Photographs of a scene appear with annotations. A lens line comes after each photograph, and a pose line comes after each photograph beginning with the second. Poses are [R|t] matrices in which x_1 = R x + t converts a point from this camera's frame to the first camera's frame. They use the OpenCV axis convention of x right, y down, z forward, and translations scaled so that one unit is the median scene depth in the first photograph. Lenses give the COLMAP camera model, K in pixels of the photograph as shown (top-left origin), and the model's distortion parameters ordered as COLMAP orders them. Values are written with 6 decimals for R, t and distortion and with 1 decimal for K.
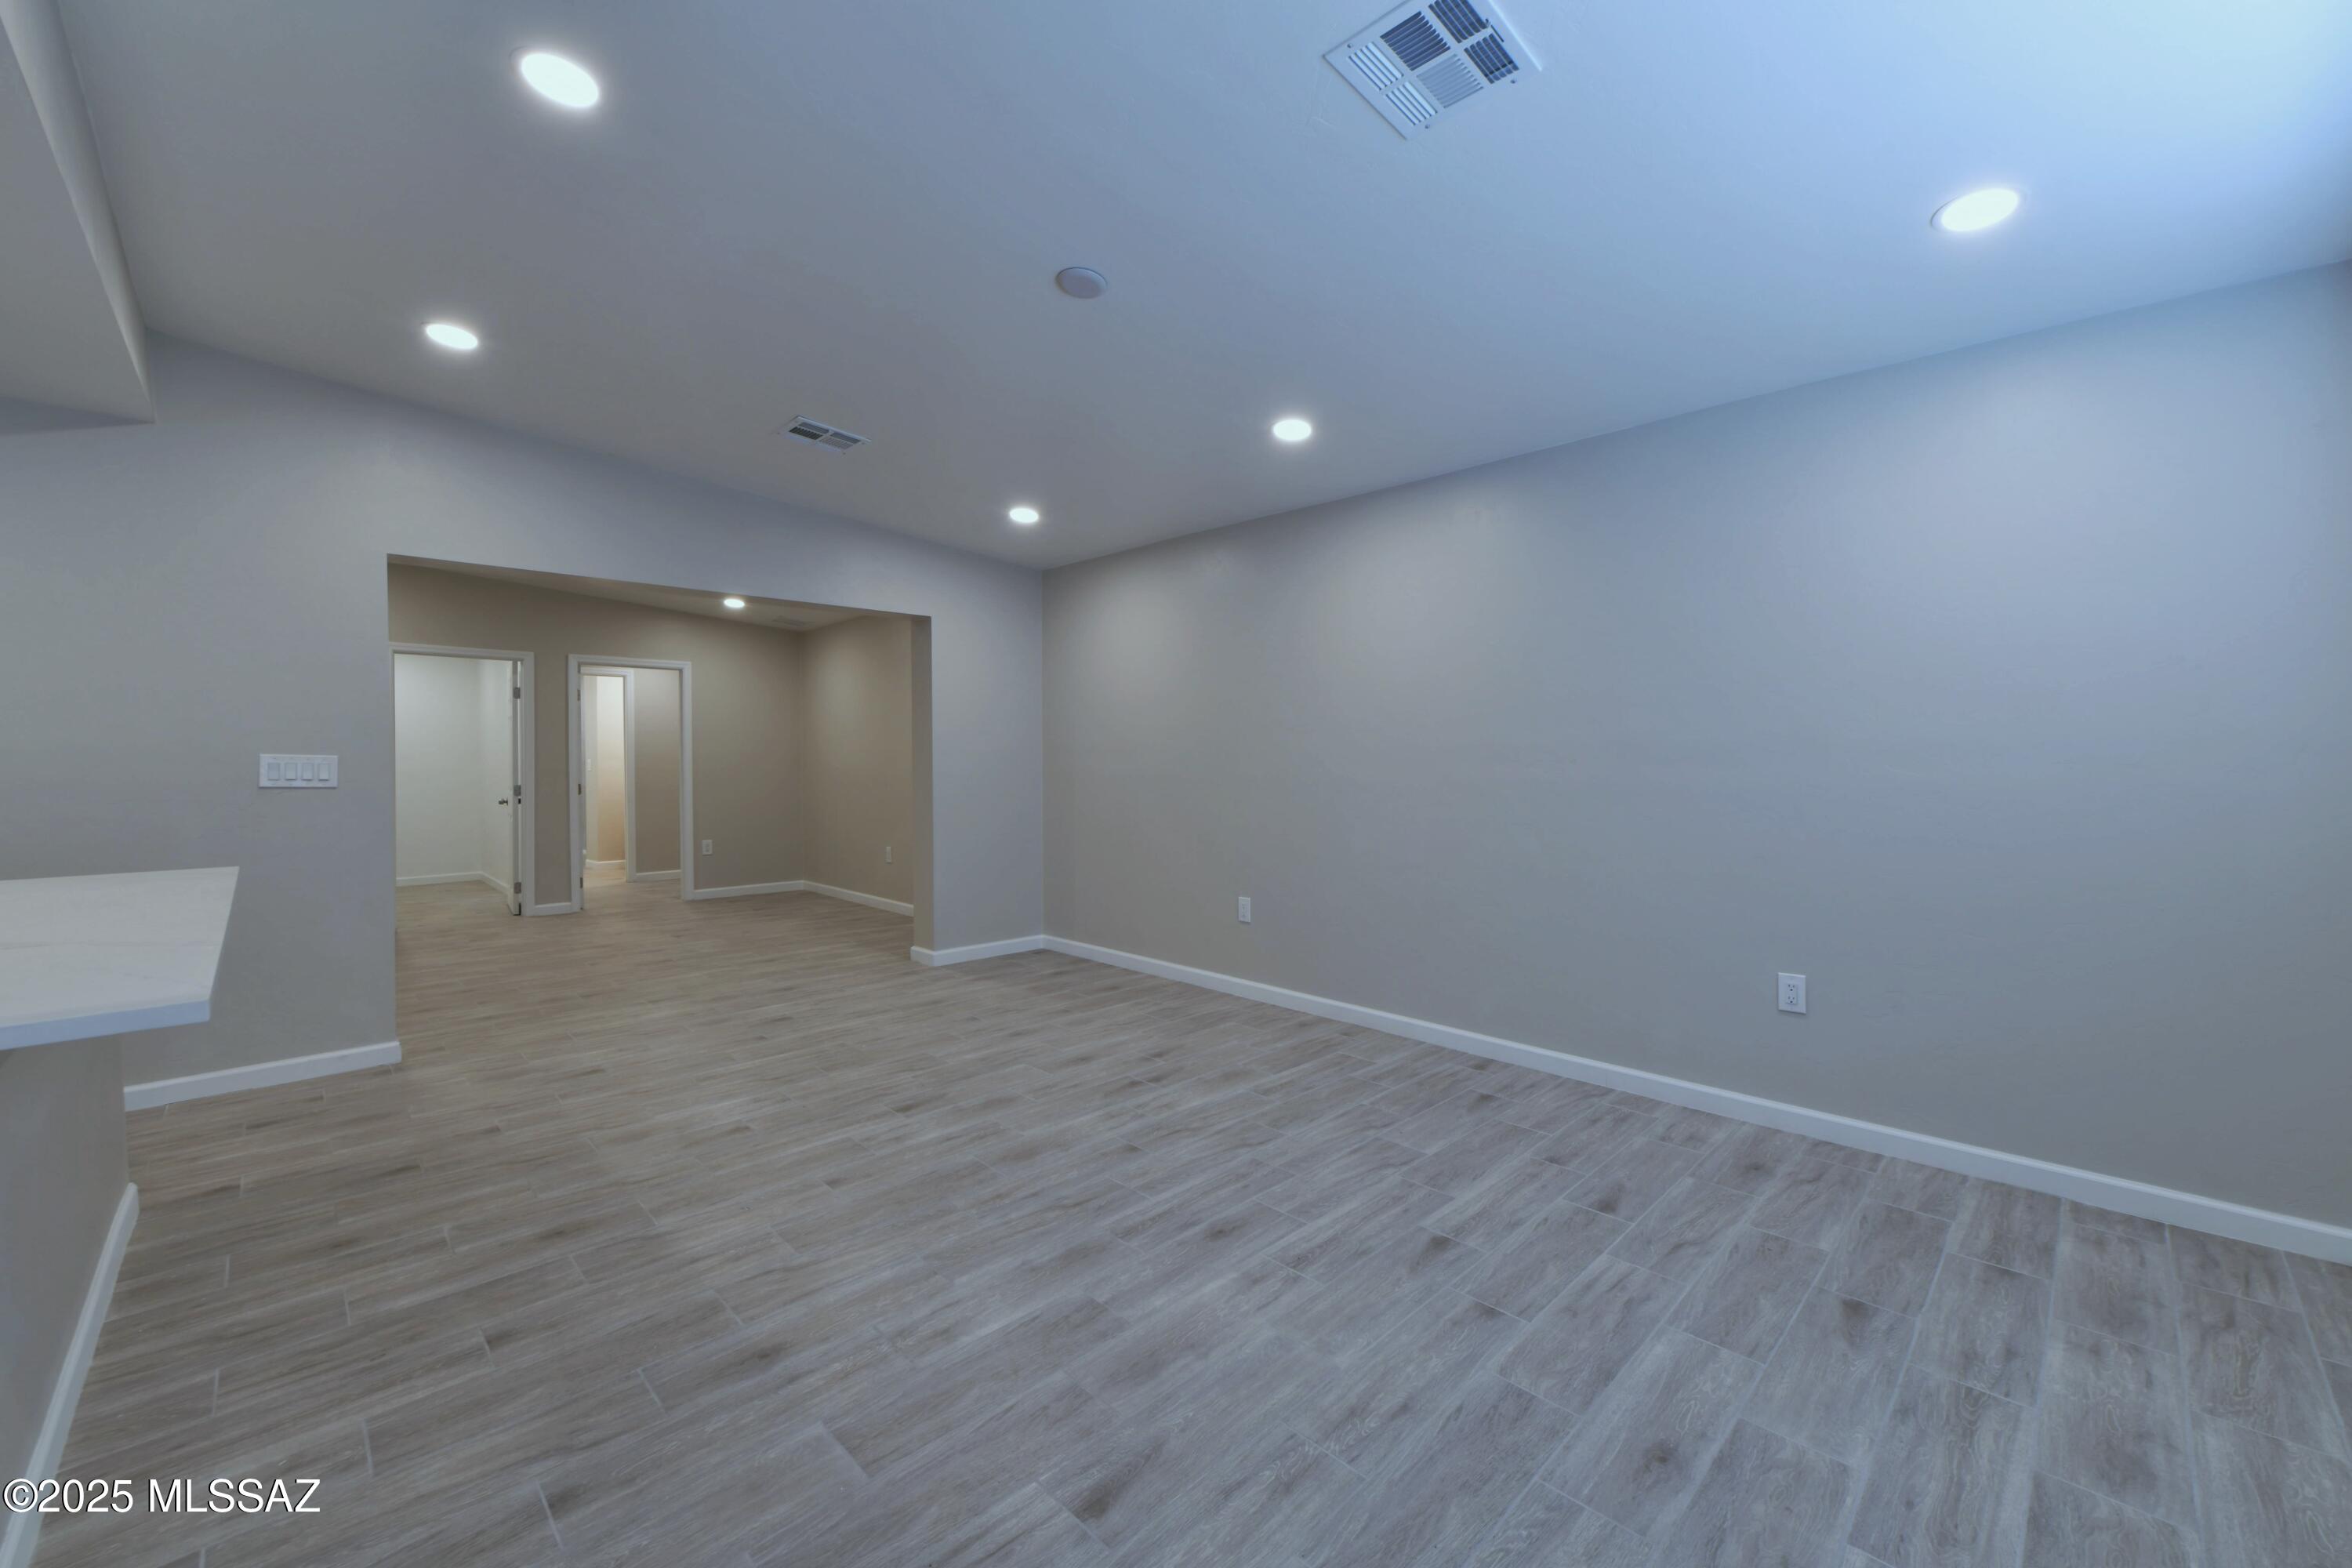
lens RADIAL K [[918.7, 0, 1180.2], [0, 918.7, 755.6], [0, 0, 1]] dist [-0.000169, -0.000104]
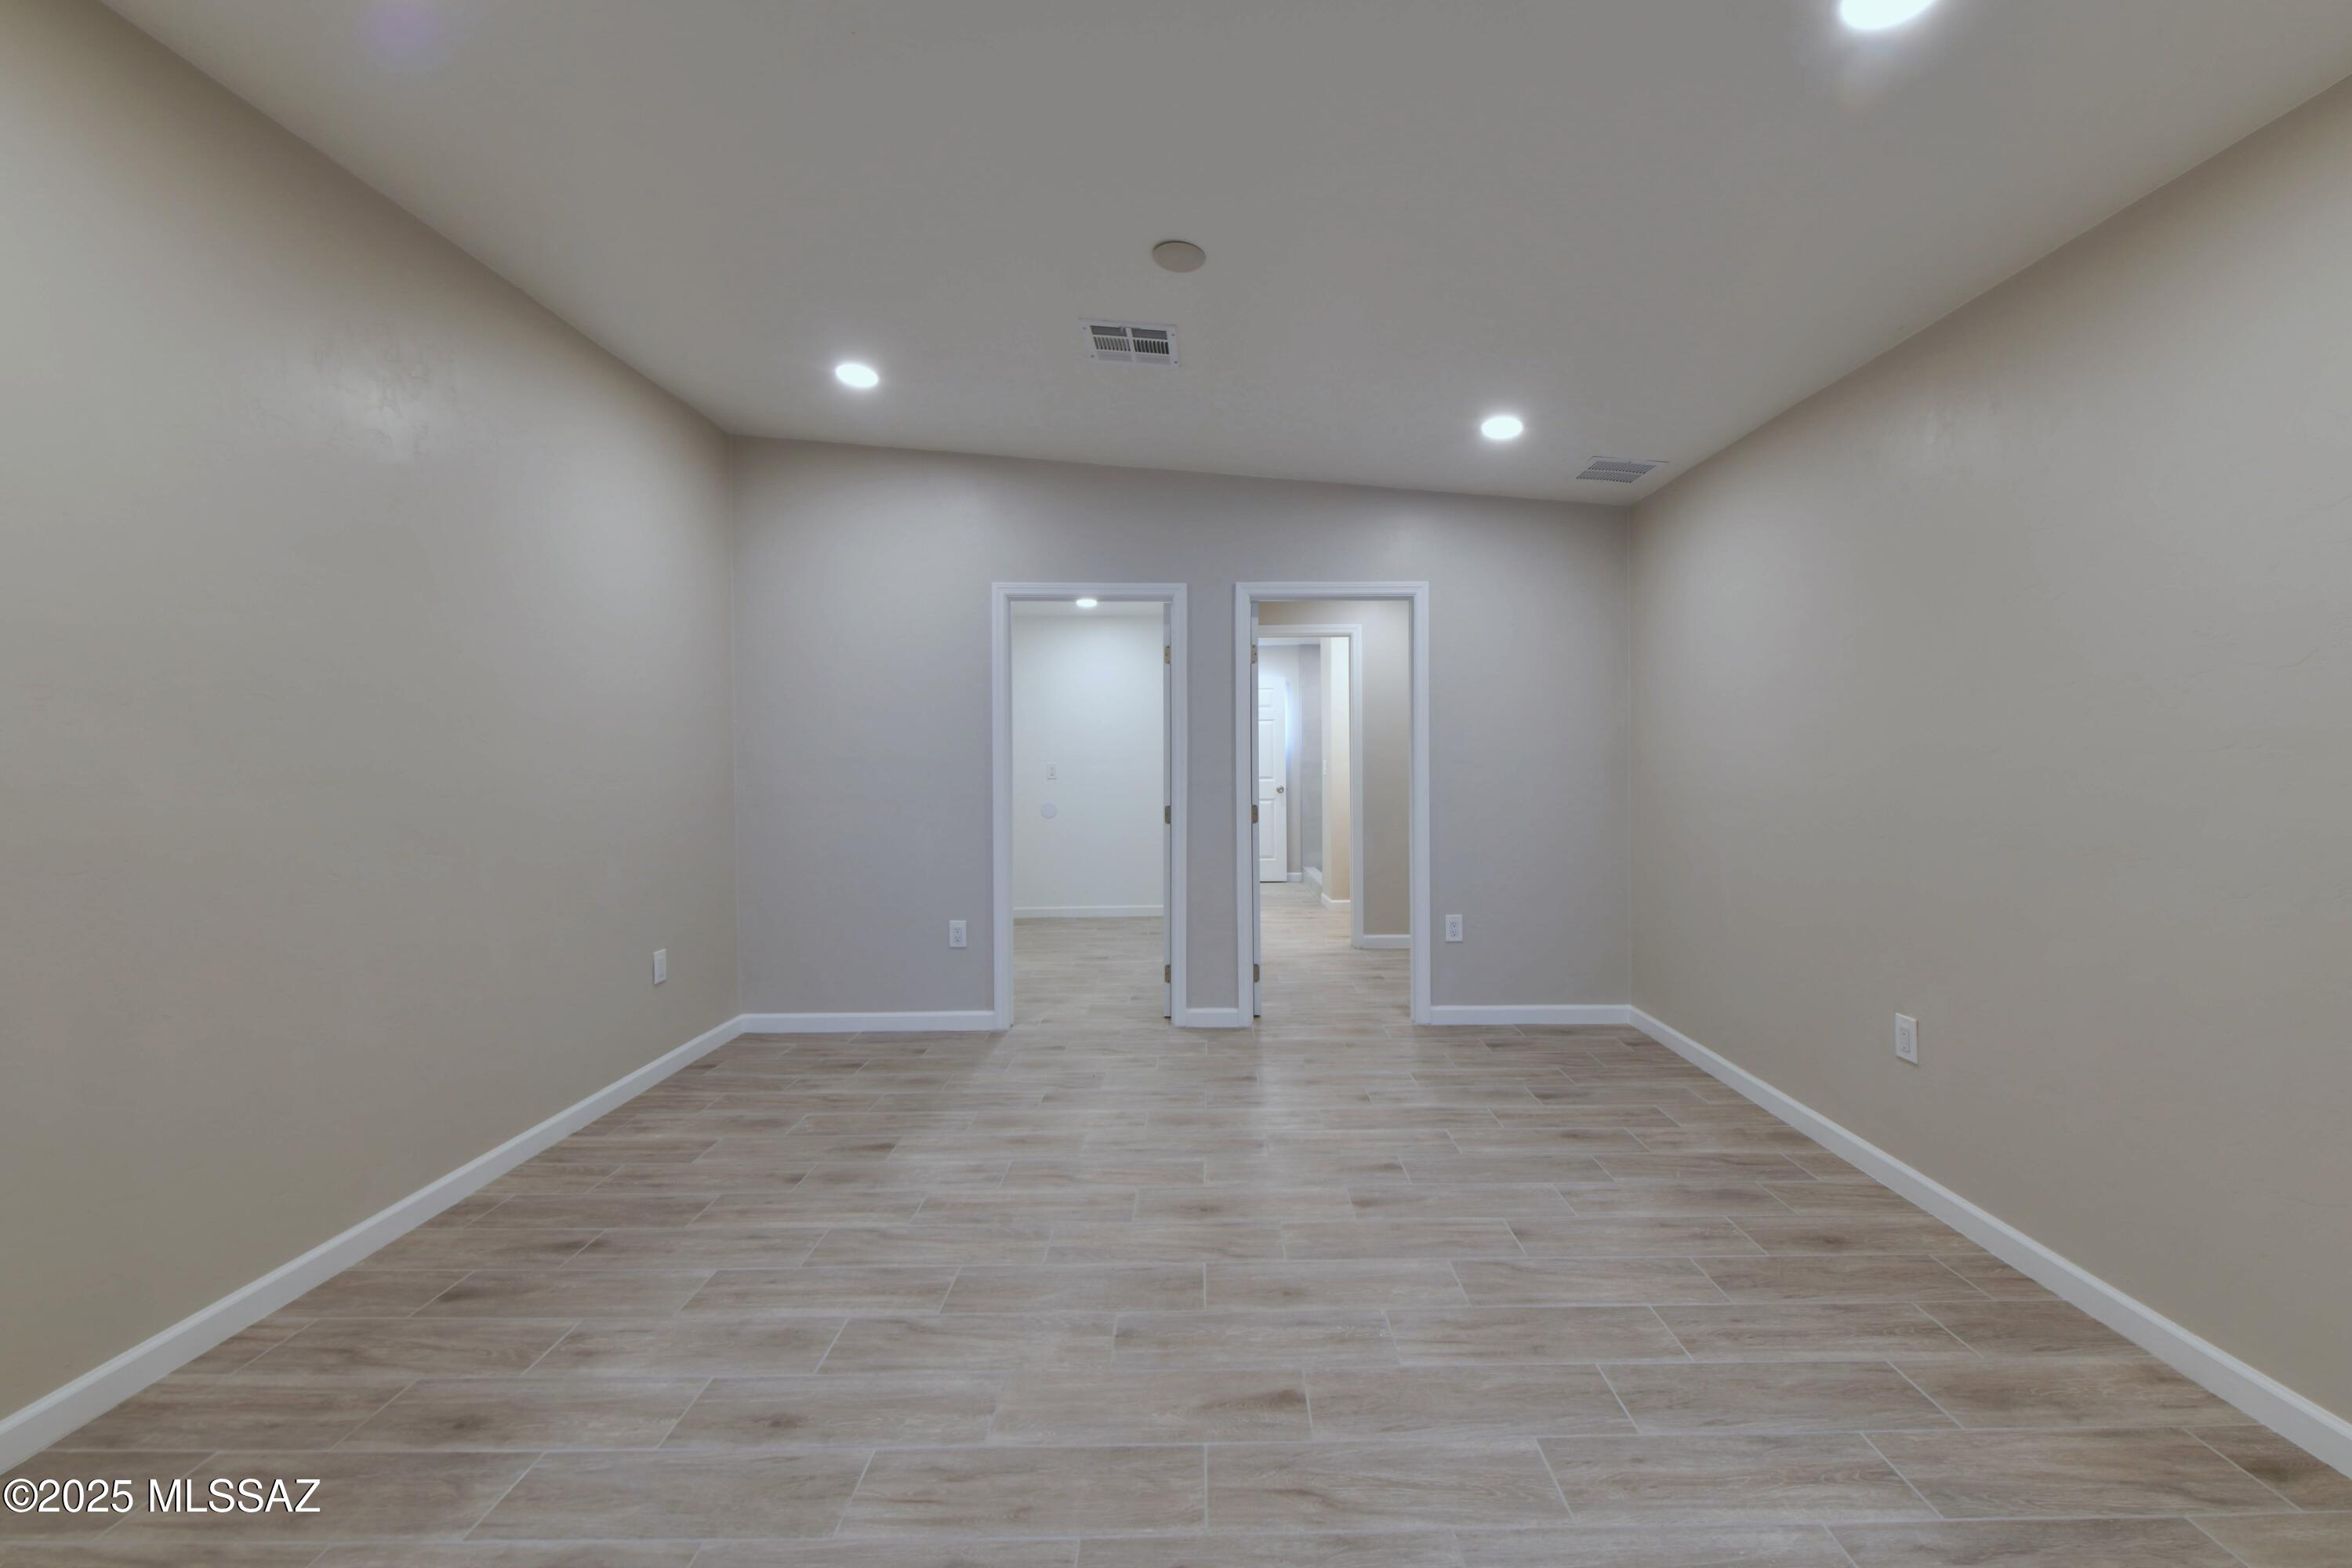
lens RADIAL K [[918.7, 0, 1180.2], [0, 918.7, 755.6], [0, 0, 1]] dist [-0.000169, -0.000104]
pose [[0.730203, 0.008093, -0.683182, -0.267817], [-0.002225, 0.999953, 0.009468, -0.006216], [0.683226, -0.005394, 0.730187, 0.503181]]
